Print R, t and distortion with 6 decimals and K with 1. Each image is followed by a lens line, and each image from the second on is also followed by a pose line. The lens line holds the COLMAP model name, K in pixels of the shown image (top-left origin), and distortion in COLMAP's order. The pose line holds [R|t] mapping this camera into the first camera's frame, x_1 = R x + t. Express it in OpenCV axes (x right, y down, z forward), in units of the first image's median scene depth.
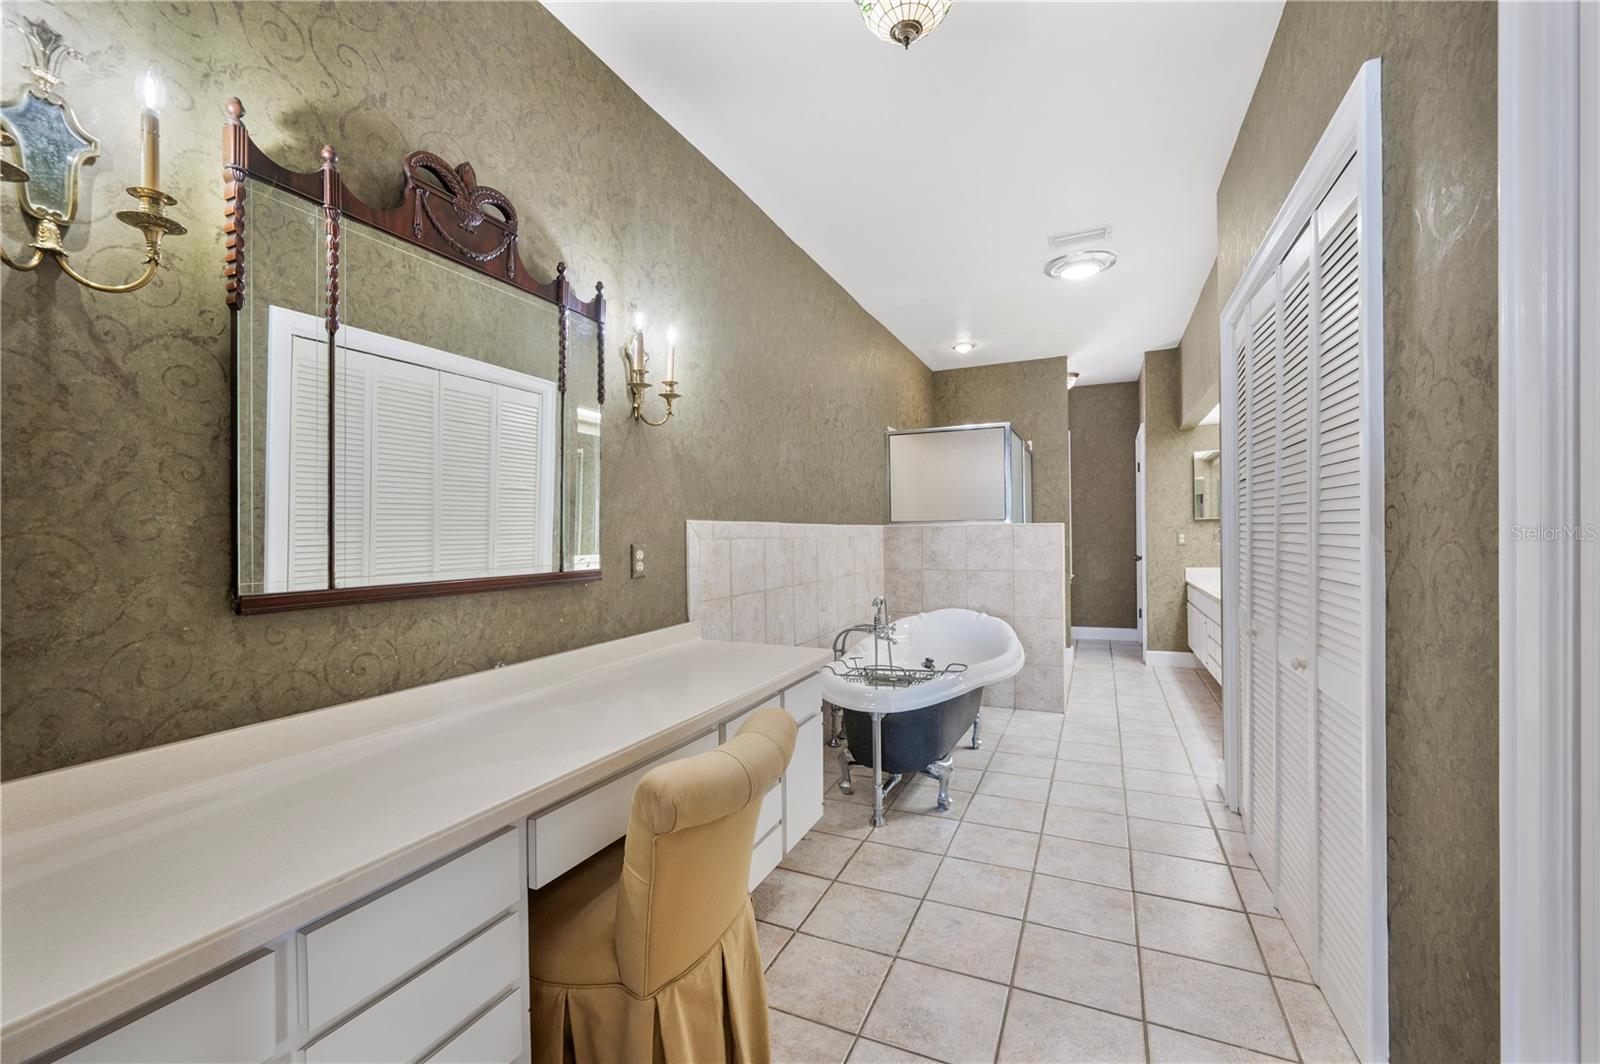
lens RADIAL K [[637.9, 0, 806.7], [0, 637.9, 537.2], [0, 0, 1]] dist [-0.000769, -0.000104]
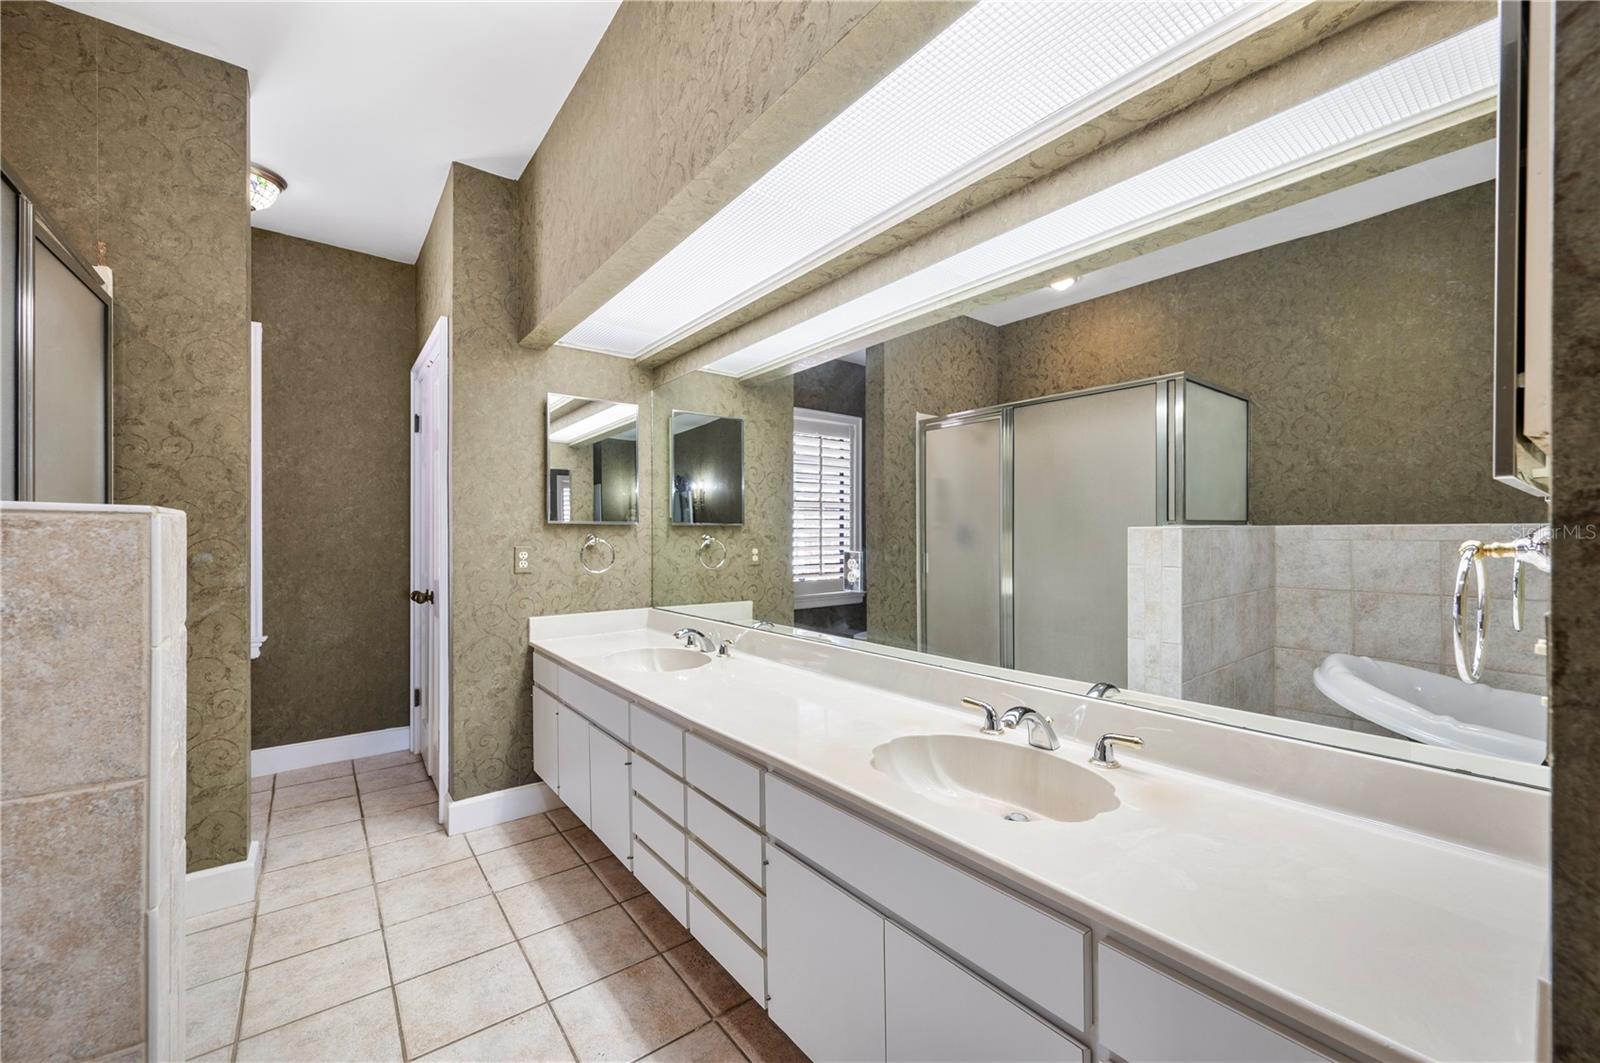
lens RADIAL K [[637.9, 0, 806.7], [0, 637.9, 536.7], [0, 0, 1]] dist [-0.000769, -0.000104]
pose [[0.463540, 0.012787, 0.885984, 0.241859], [-0.003392, 0.999914, -0.012656, -0.010727], [-0.886069, 0.002861, 0.463544, 0.559635]]
